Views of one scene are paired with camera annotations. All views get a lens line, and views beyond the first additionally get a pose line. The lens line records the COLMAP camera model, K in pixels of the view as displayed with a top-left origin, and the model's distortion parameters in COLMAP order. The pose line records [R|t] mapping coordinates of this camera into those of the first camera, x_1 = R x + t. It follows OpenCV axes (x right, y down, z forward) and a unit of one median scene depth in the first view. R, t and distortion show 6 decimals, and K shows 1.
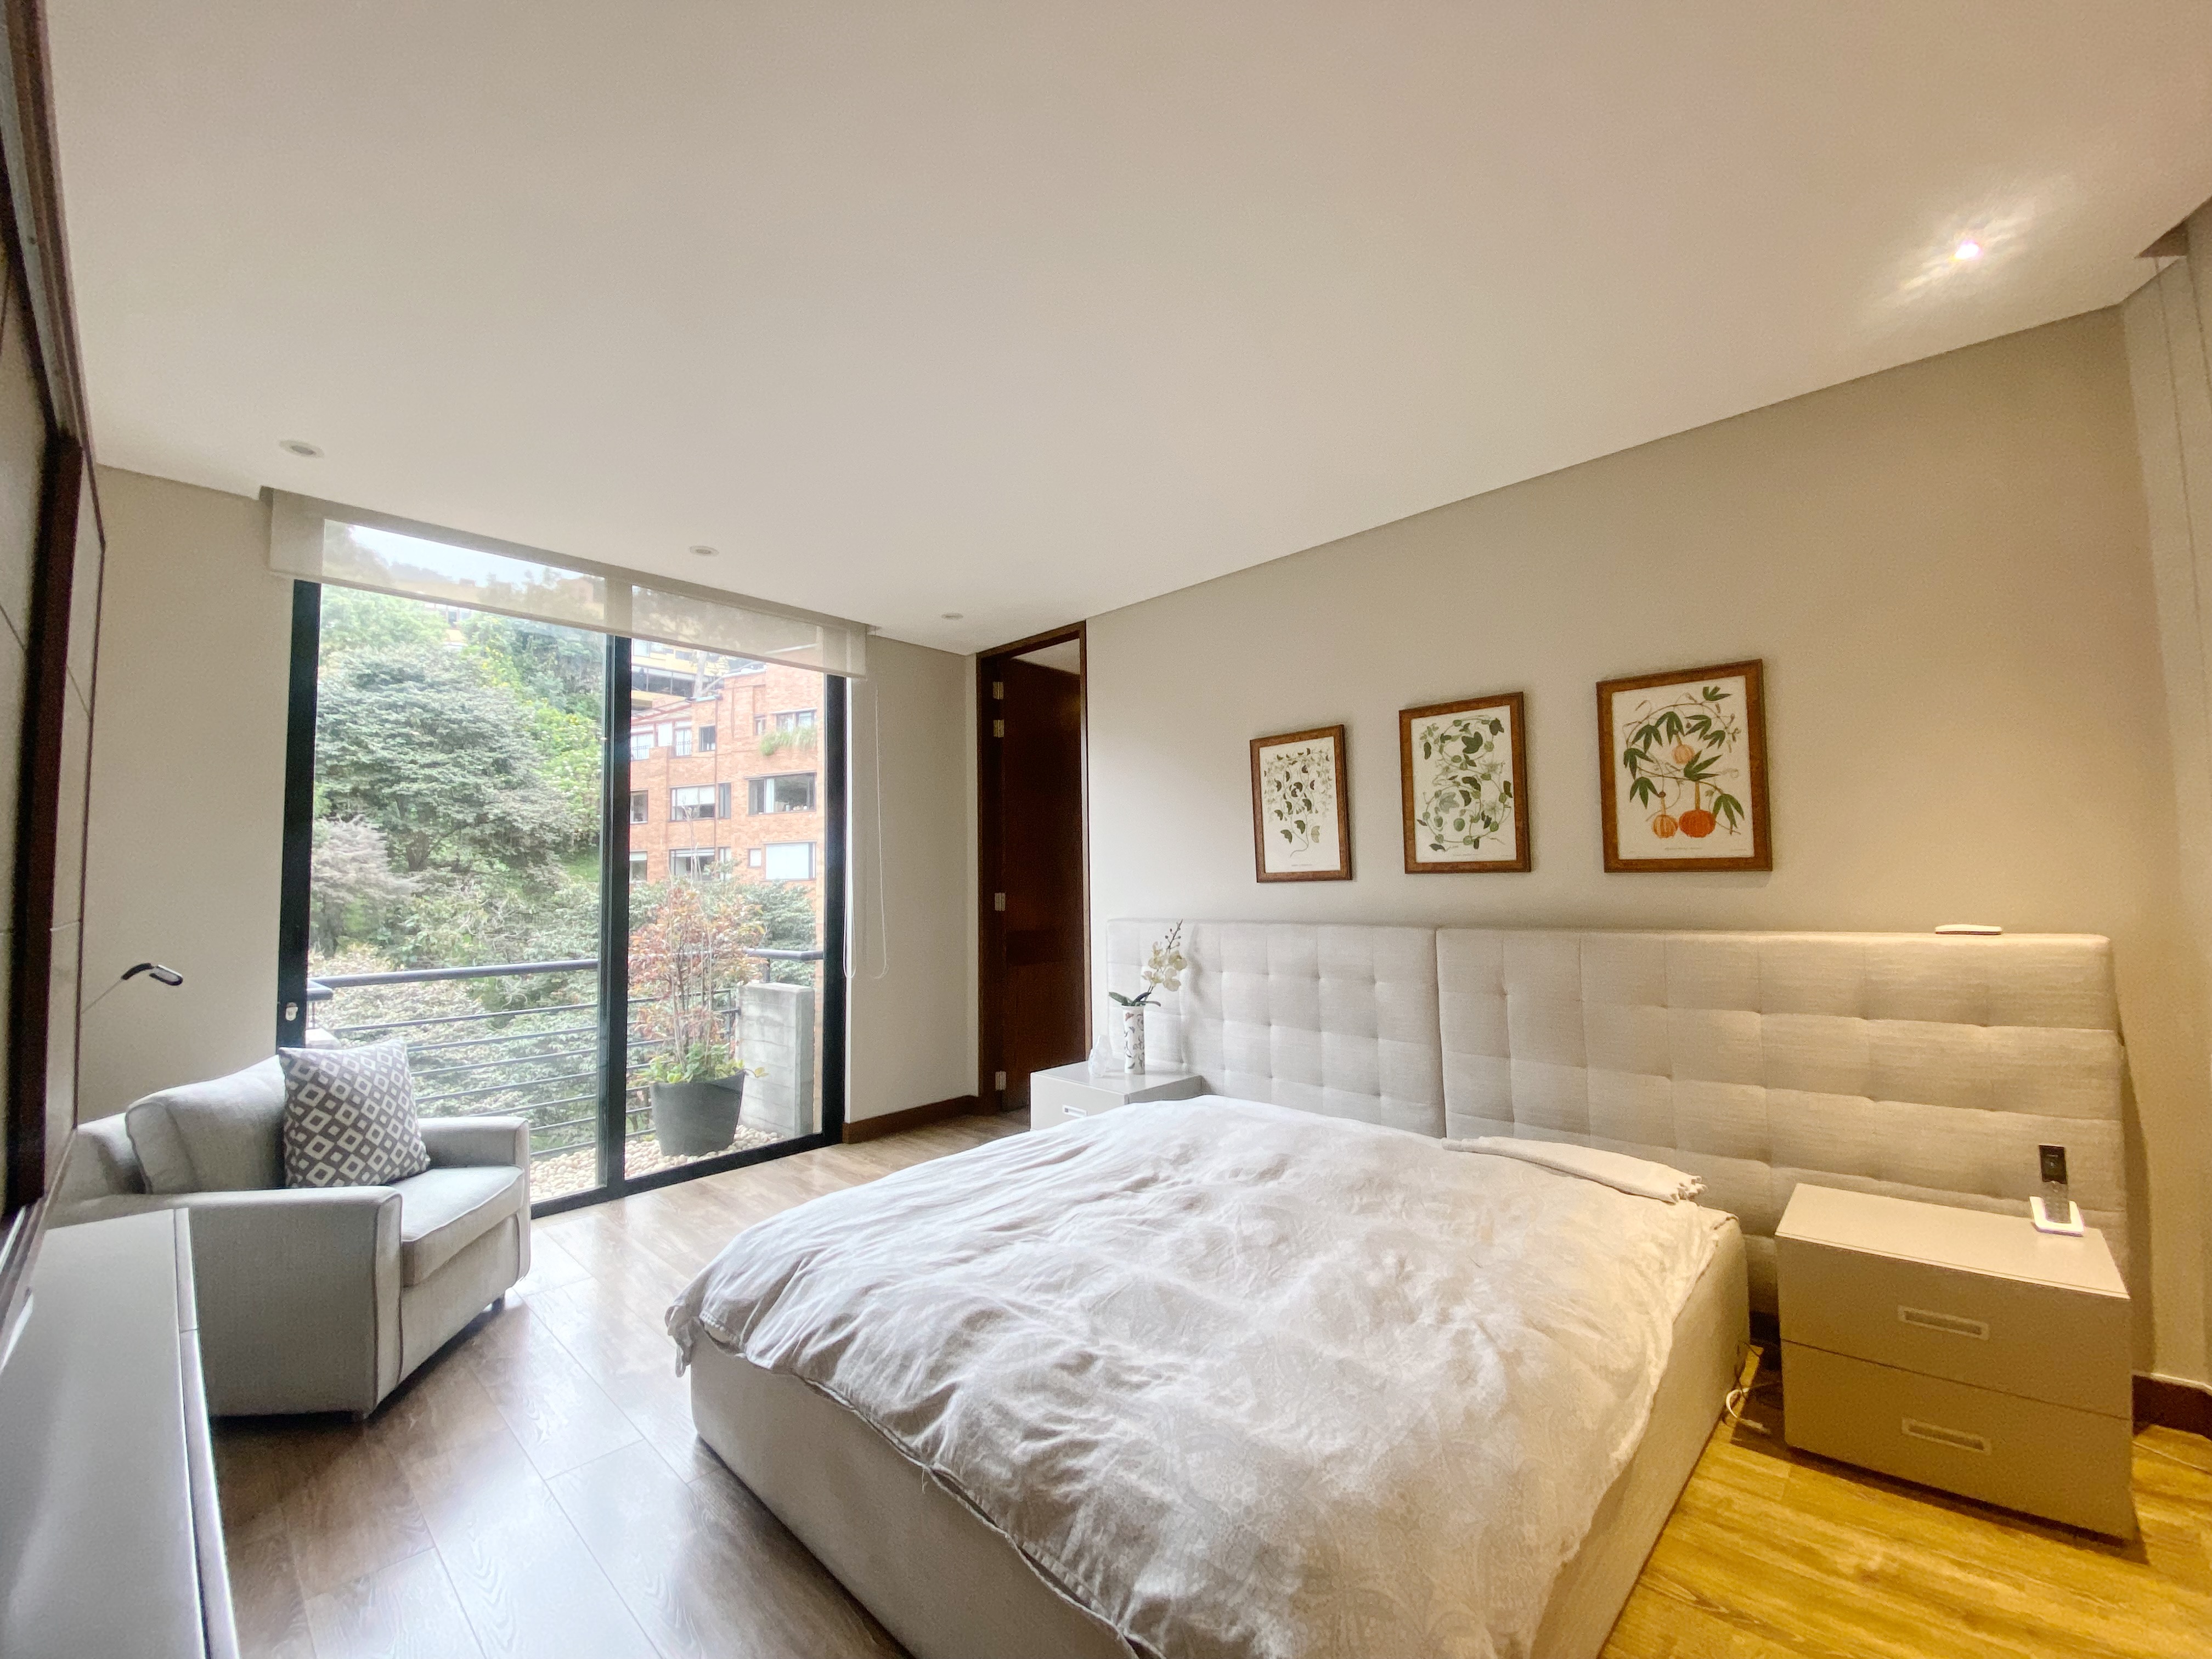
lens RADIAL K [[894.3, 0, 1084.8], [0, 894.3, 838.0], [0, 0, 1]] dist [-0.010101, -0.009058]
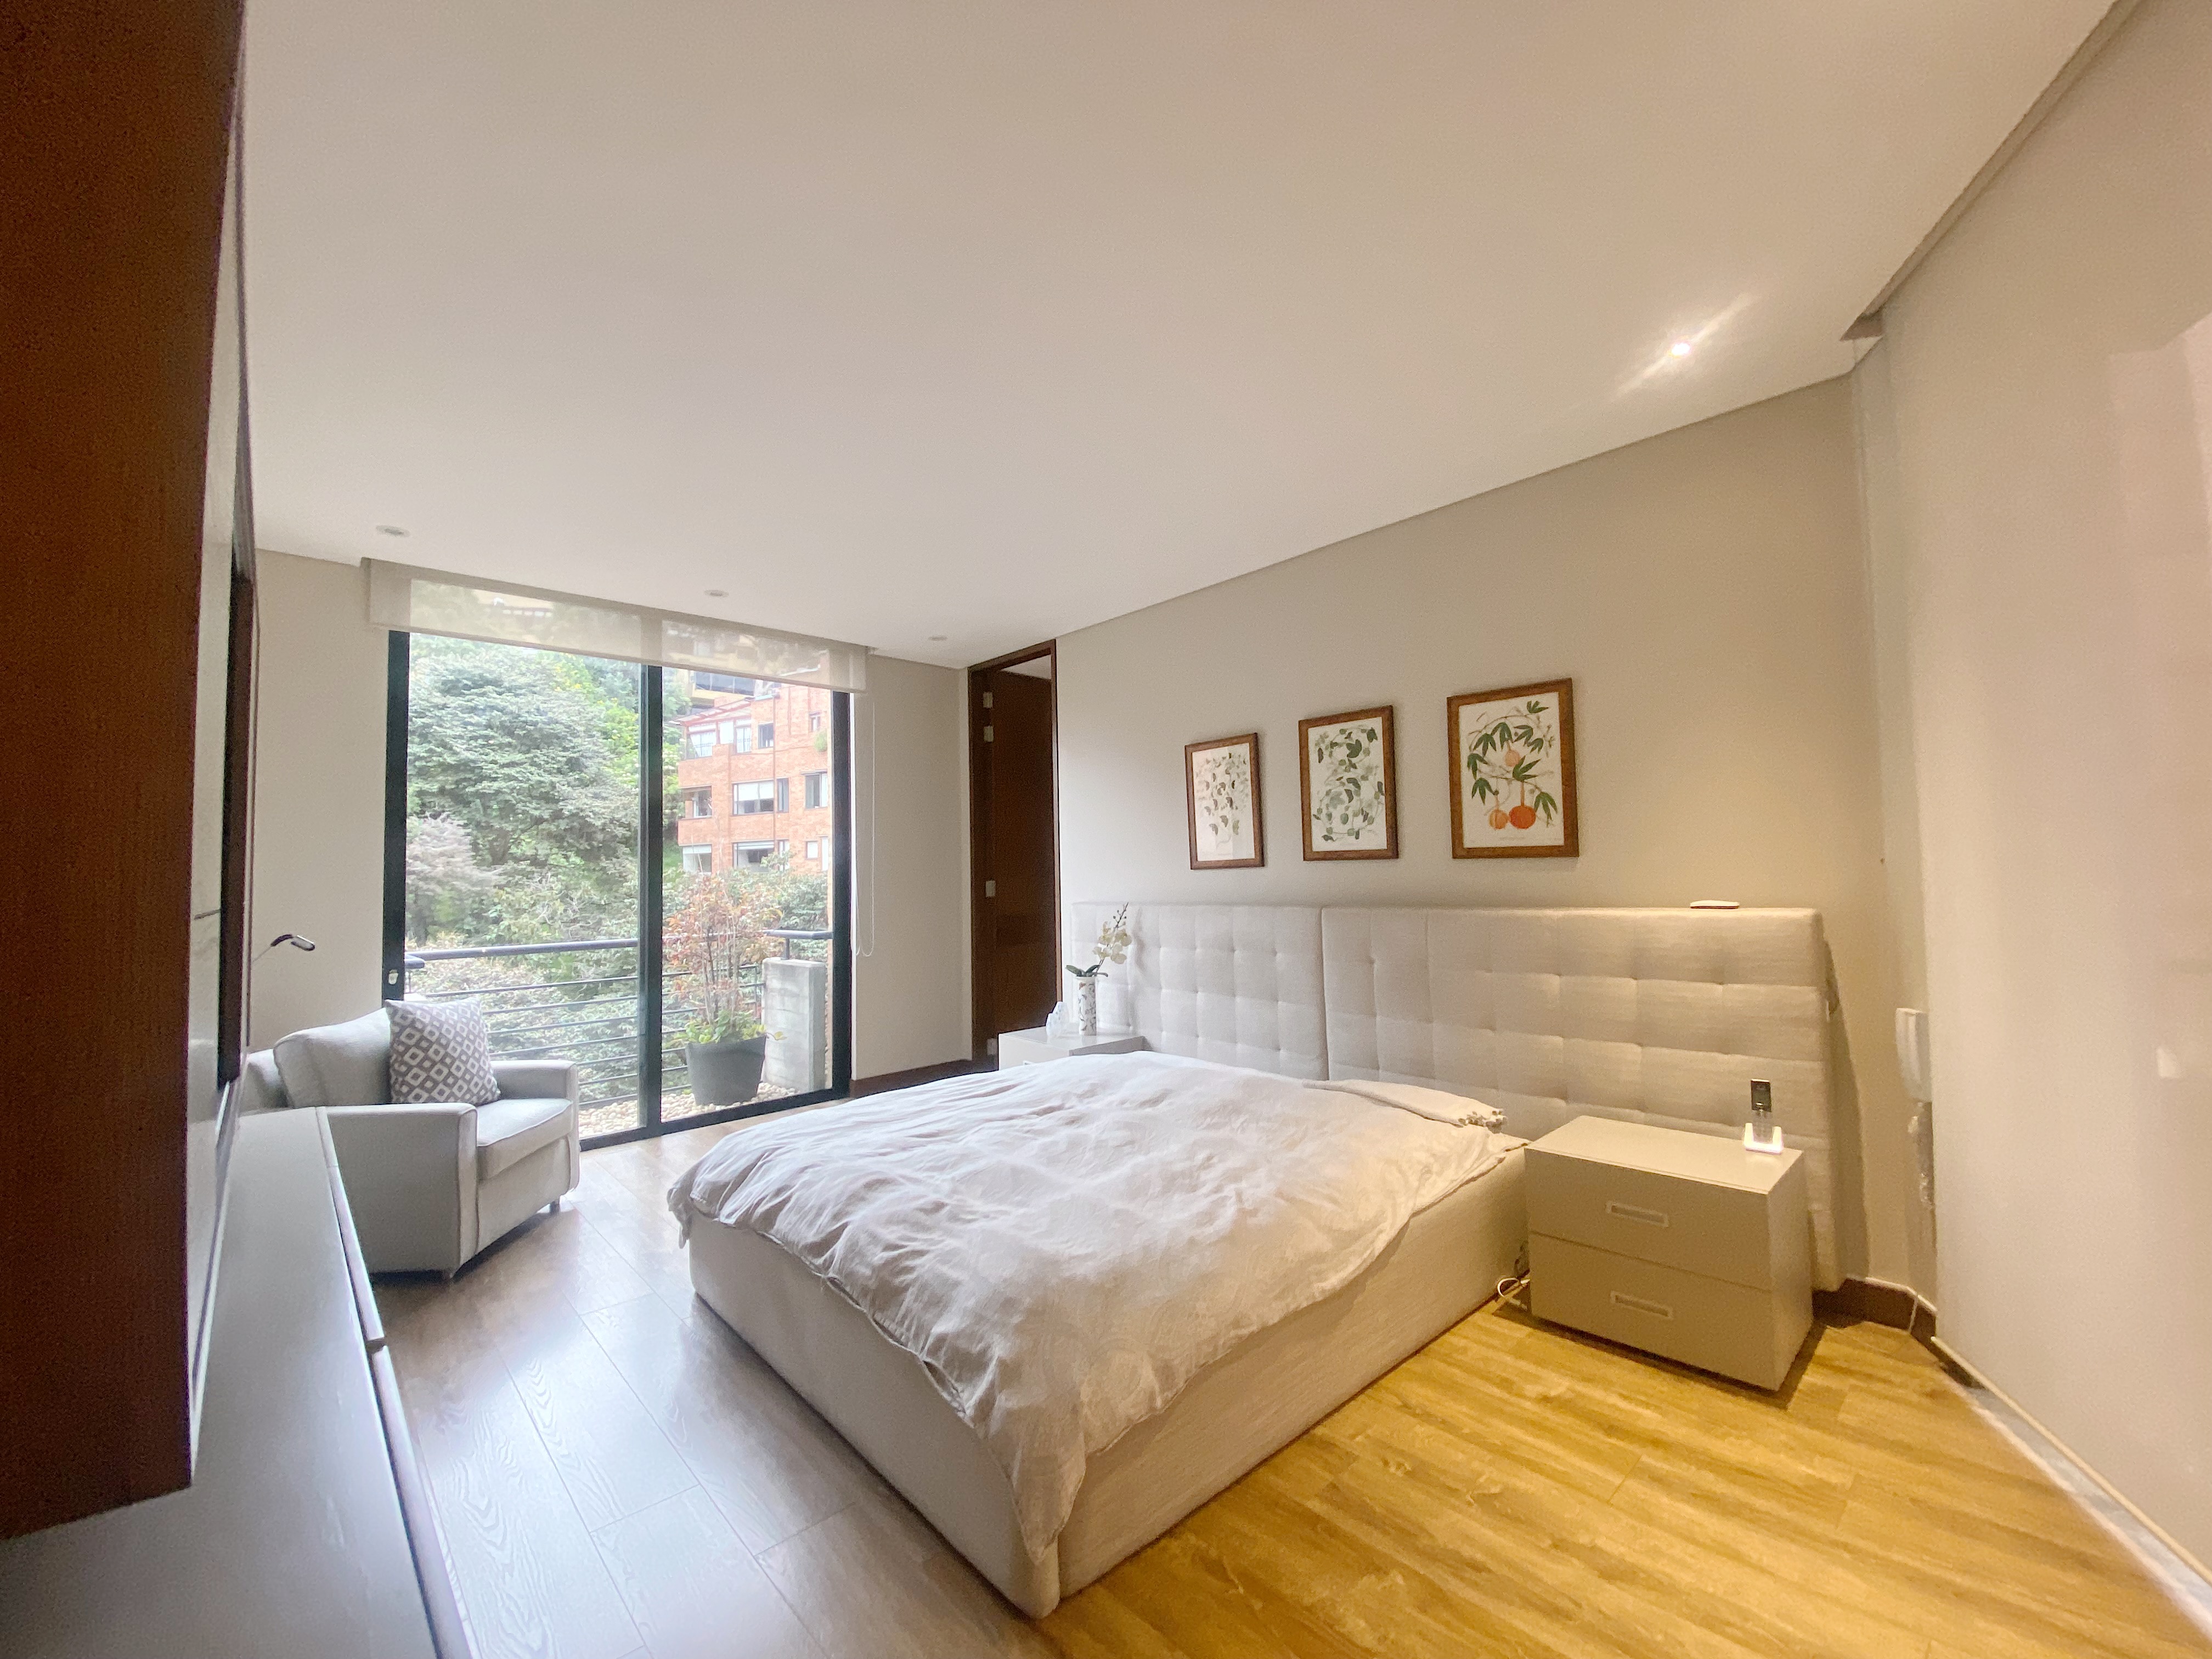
lens RADIAL K [[894.3, 0, 1089.5], [0, 894.3, 839.5], [0, 0, 1]] dist [-0.010101, -0.009058]
pose [[0.998171, -0.007112, -0.060029, 0.167678], [0.007854, 0.999896, 0.012135, -0.004954], [0.059937, -0.012584, 0.998123, -0.198150]]
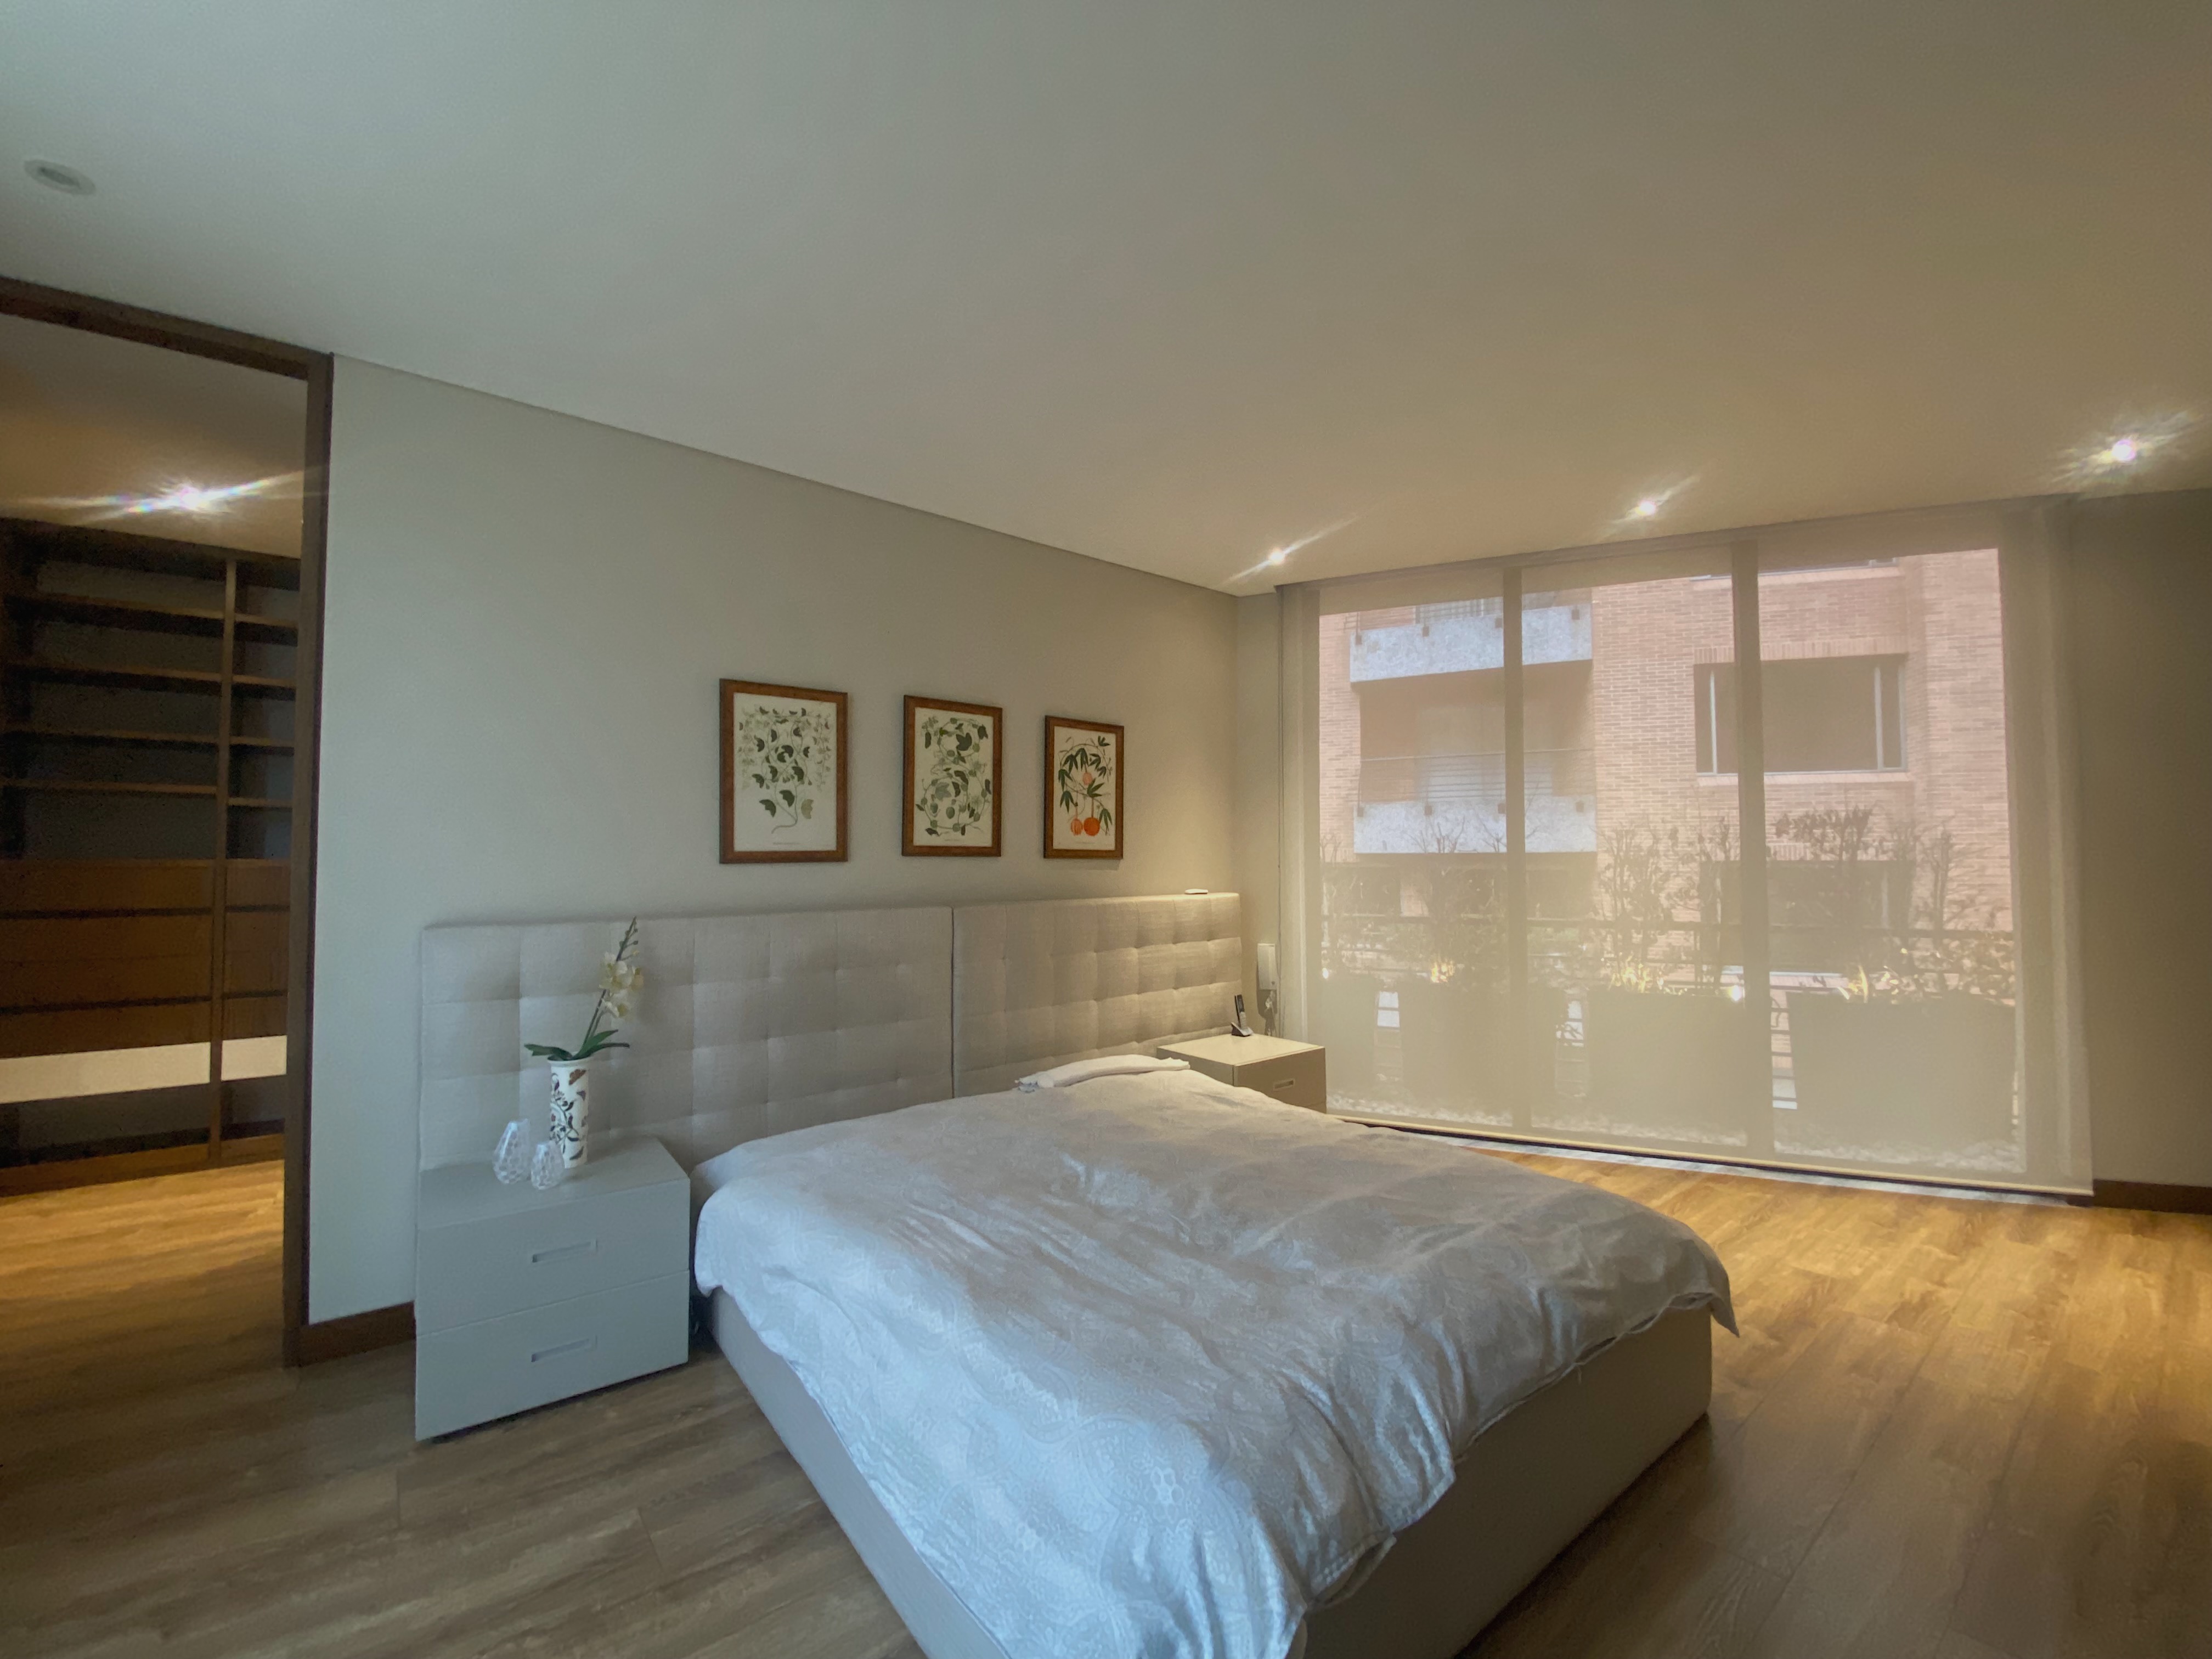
lens RADIAL K [[894.3, 0, 1130.9], [0, 894.3, 815.4], [0, 0, 1]] dist [-0.010101, -0.009058]
pose [[0.069119, 0.062495, 0.995649, -0.711606], [-0.054170, 0.996799, -0.058807, 0.044305], [-0.996137, -0.049870, 0.072283, 0.746961]]
